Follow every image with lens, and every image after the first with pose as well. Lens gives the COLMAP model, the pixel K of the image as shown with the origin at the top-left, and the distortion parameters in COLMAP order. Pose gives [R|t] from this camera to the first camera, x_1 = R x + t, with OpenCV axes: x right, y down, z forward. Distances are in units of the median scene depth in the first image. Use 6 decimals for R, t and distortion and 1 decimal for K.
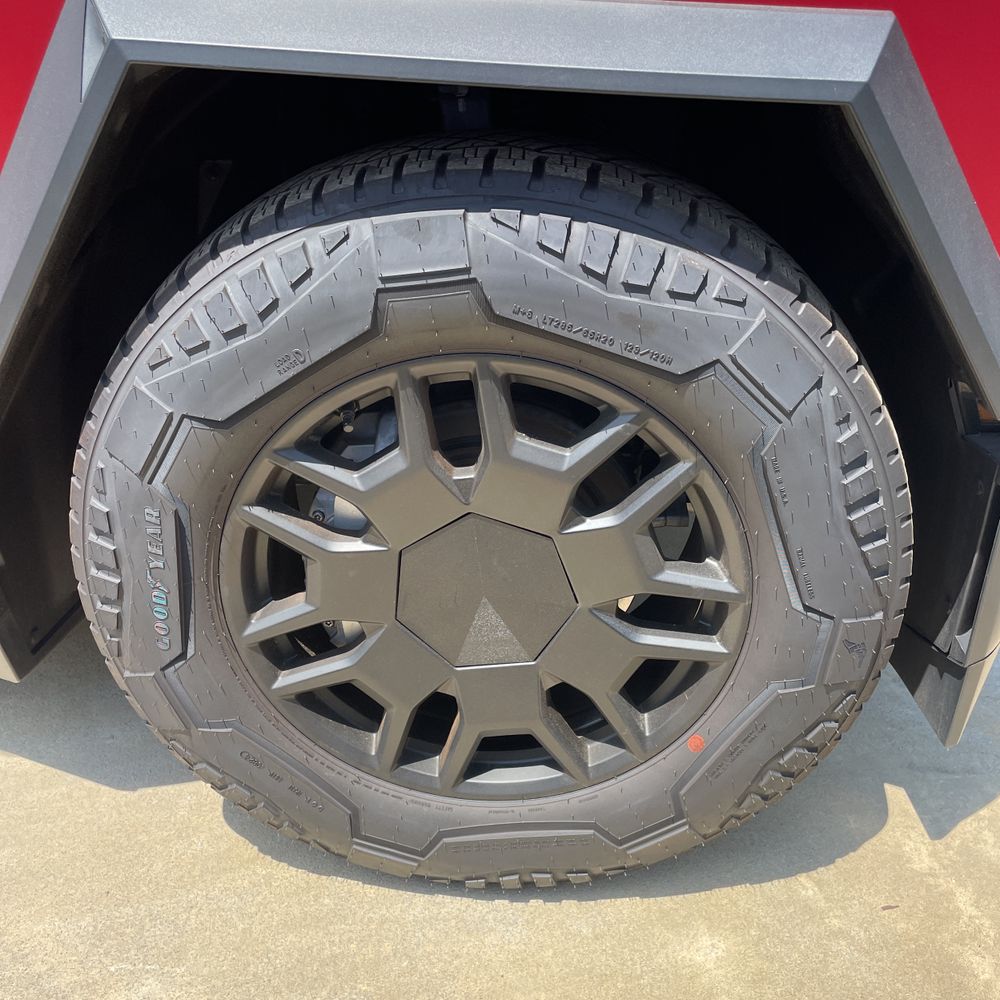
lens RADIAL K [[1015.4, 0, 506.6], [0, 1015.4, 500.4], [0, 0, 1]] dist [0.081513, -0.126590]
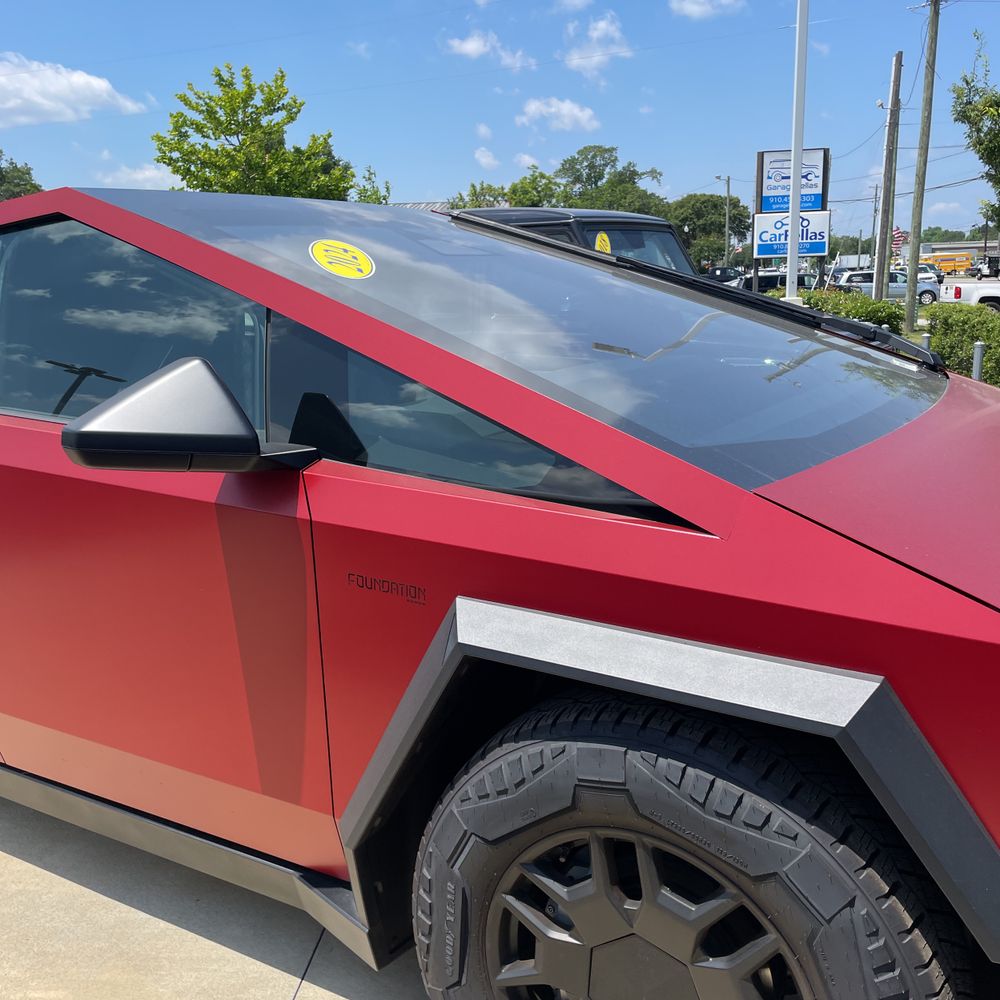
lens RADIAL K [[1015.4, 0, 506.6], [0, 1015.4, 500.4], [0, 0, 1]] dist [0.081513, -0.126590]
pose [[0.883838, 0.050716, -0.465036, 0.509516], [-0.183457, 0.952047, -0.244846, -0.207021], [0.430319, 0.301719, 0.850760, -0.606419]]
